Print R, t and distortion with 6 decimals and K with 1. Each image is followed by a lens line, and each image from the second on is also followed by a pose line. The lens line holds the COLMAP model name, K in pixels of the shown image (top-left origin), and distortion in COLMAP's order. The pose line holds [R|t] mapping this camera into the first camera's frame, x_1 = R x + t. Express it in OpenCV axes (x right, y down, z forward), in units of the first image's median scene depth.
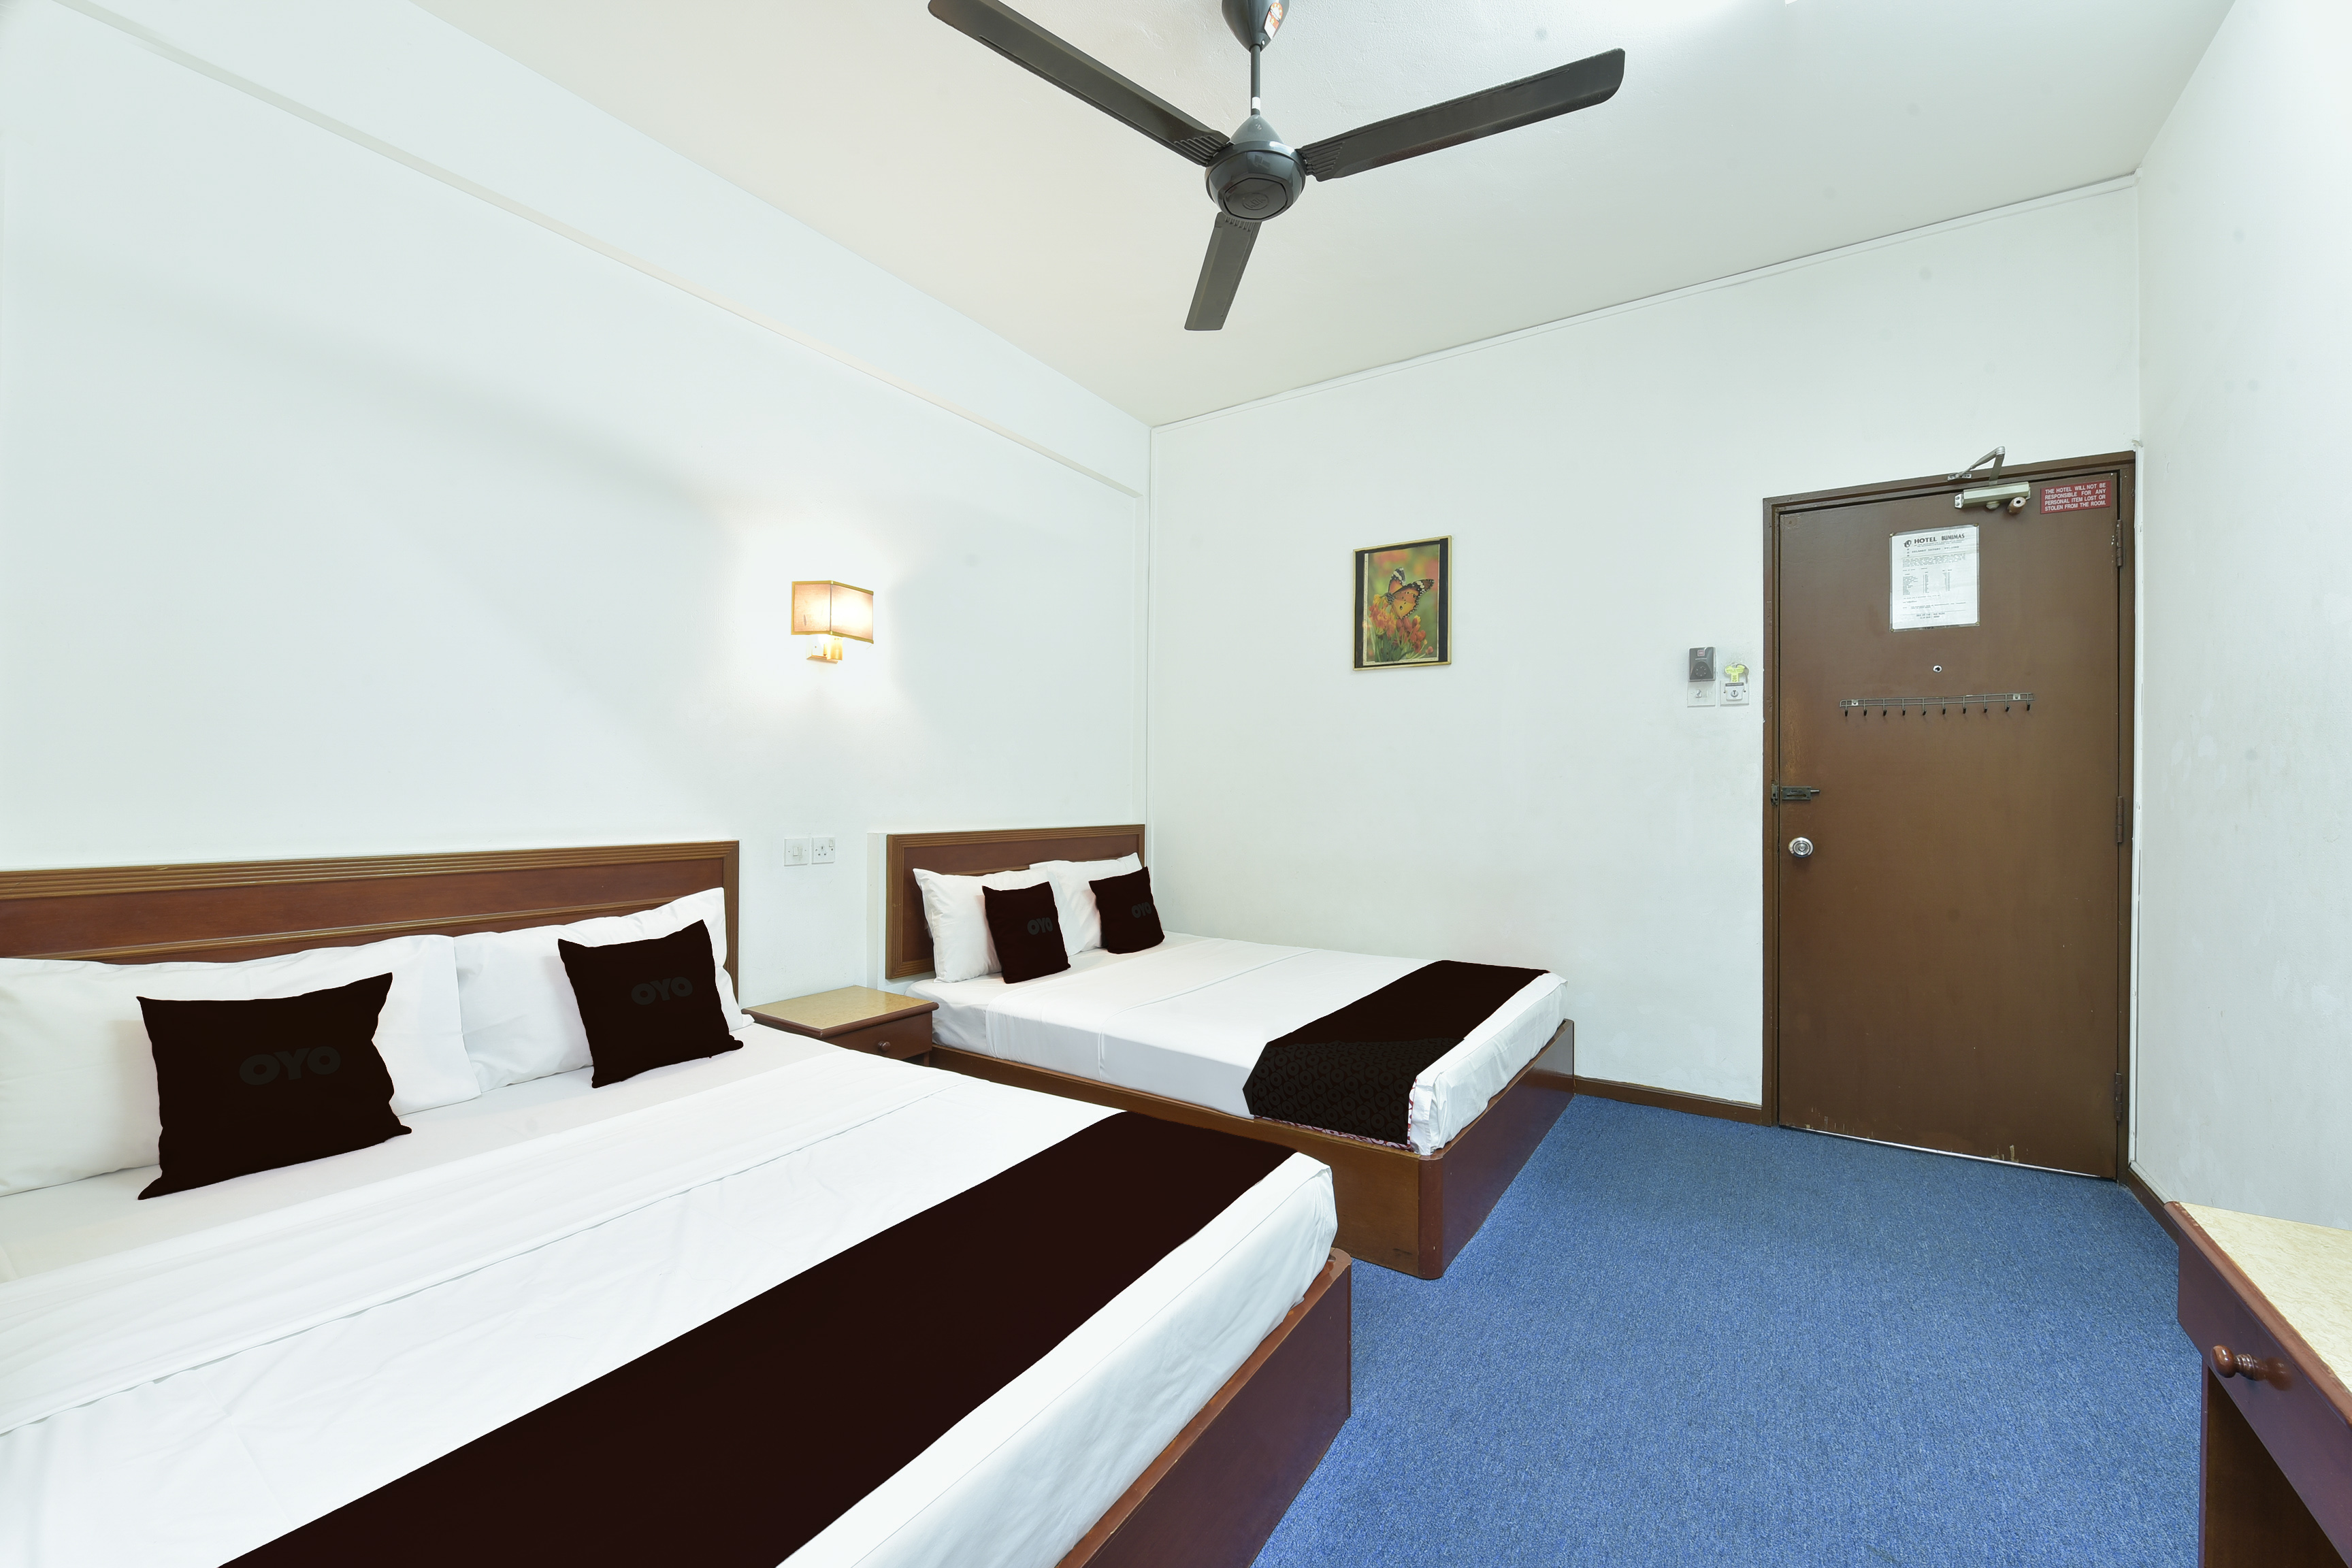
lens RADIAL K [[946.3, 0, 1176.5], [0, 946.3, 797.9], [0, 0, 1]] dist [-0.010265, 0.000275]
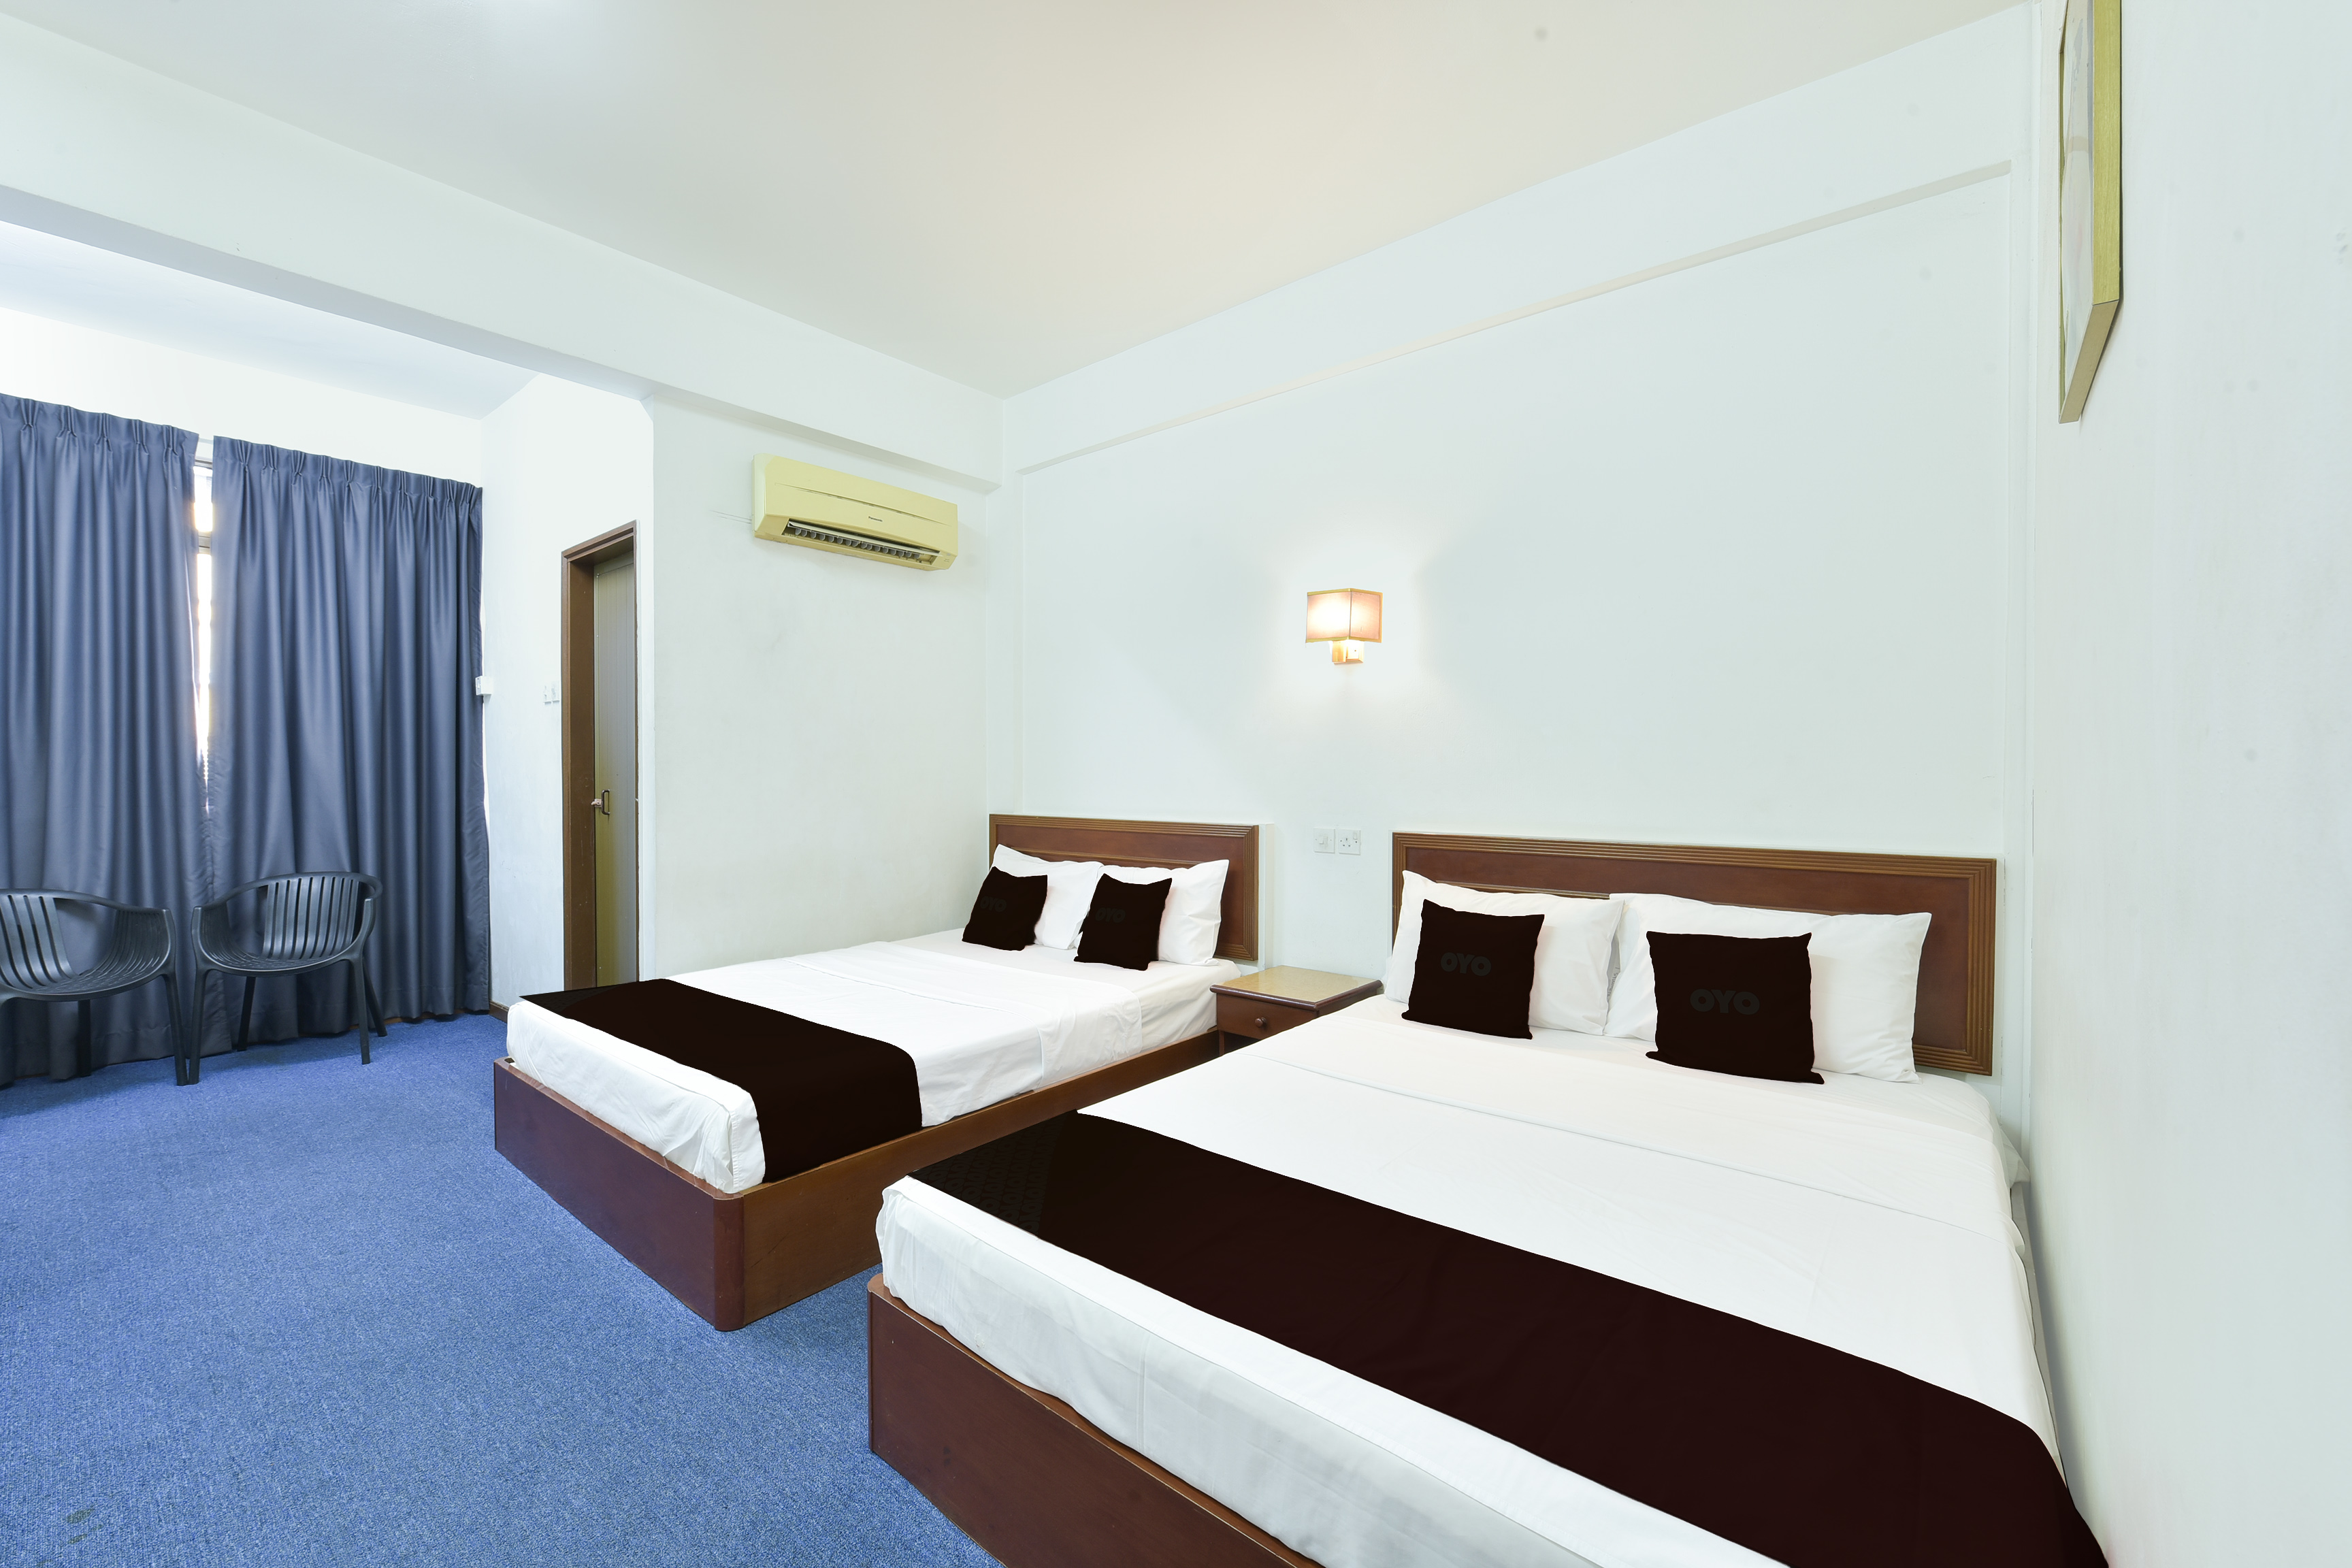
lens RADIAL K [[946.3, 0, 1206.8], [0, 946.3, 781.4], [0, 0, 1]] dist [-0.010265, 0.000275]
pose [[-0.135222, -0.003710, -0.990808, 0.651615], [-0.008315, 0.999962, -0.002609, -0.007582], [0.990780, 0.007886, -0.135247, 0.925183]]
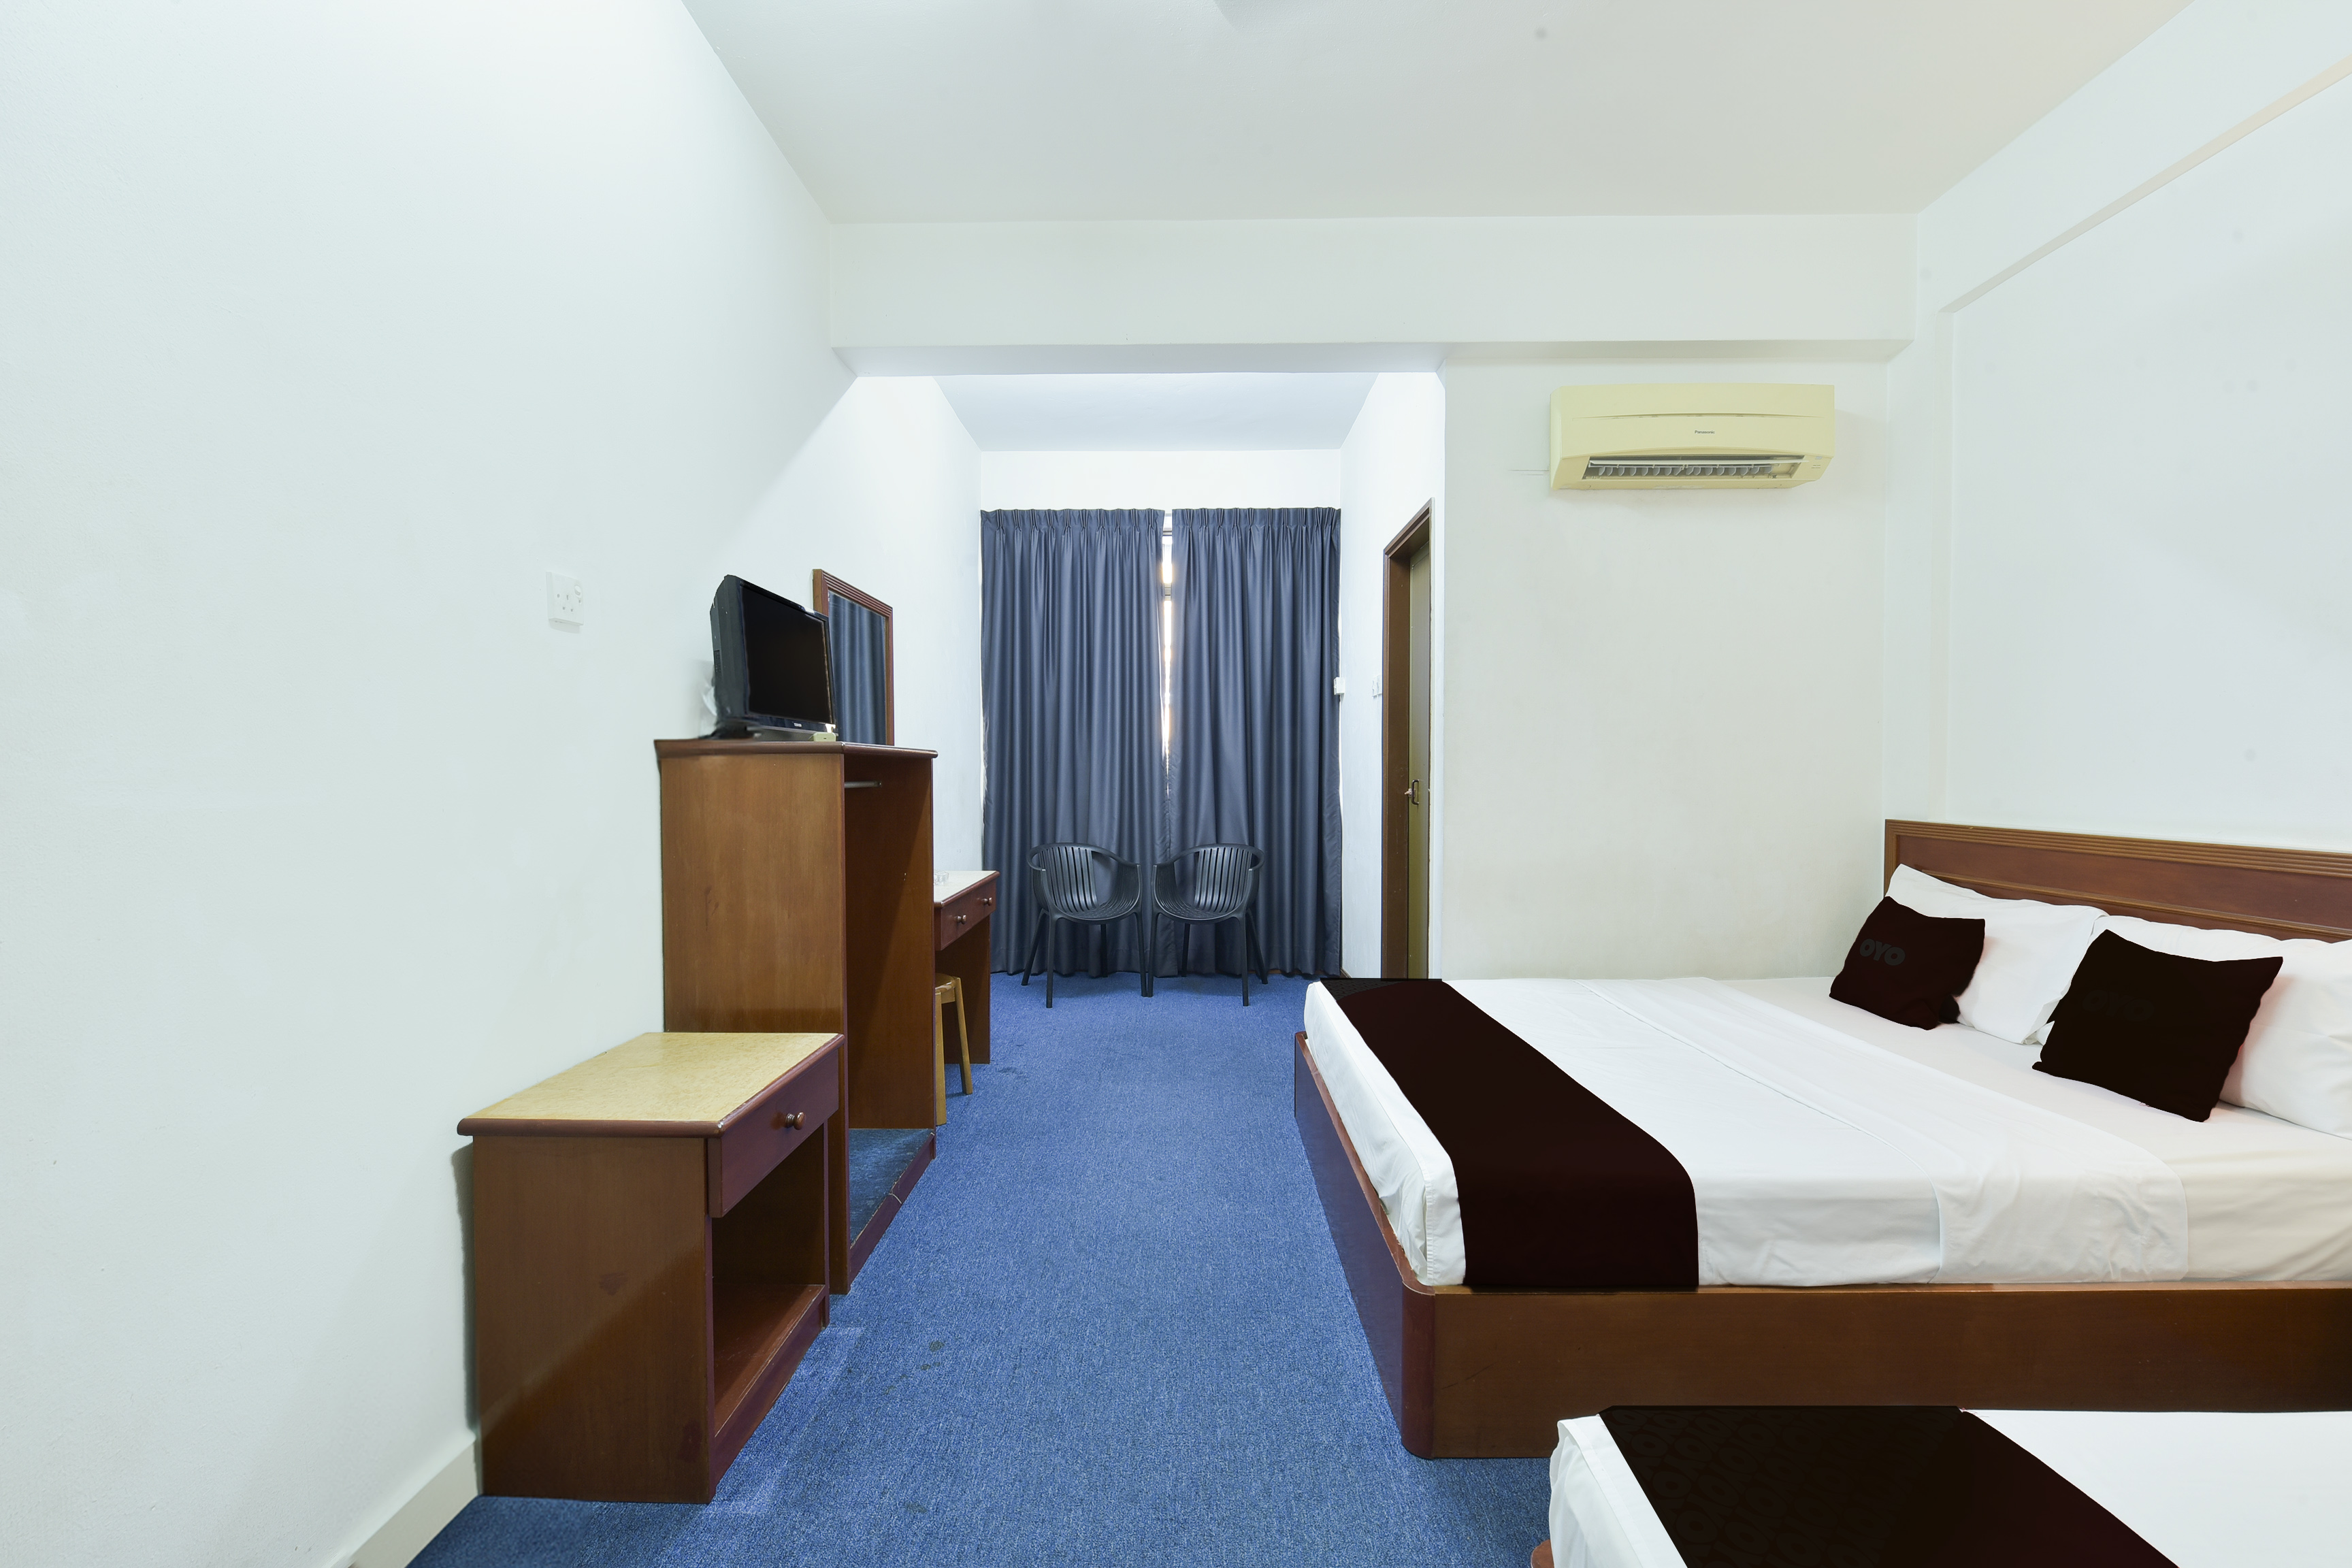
lens RADIAL K [[946.3, 0, 1160.4], [0, 946.3, 788.0], [0, 0, 1]] dist [-0.010265, 0.000275]
pose [[-0.867764, 0.000304, -0.496977, 0.454296], [-0.011920, 0.999699, 0.021425, -0.005213], [0.496834, 0.024515, -0.867499, 0.889677]]
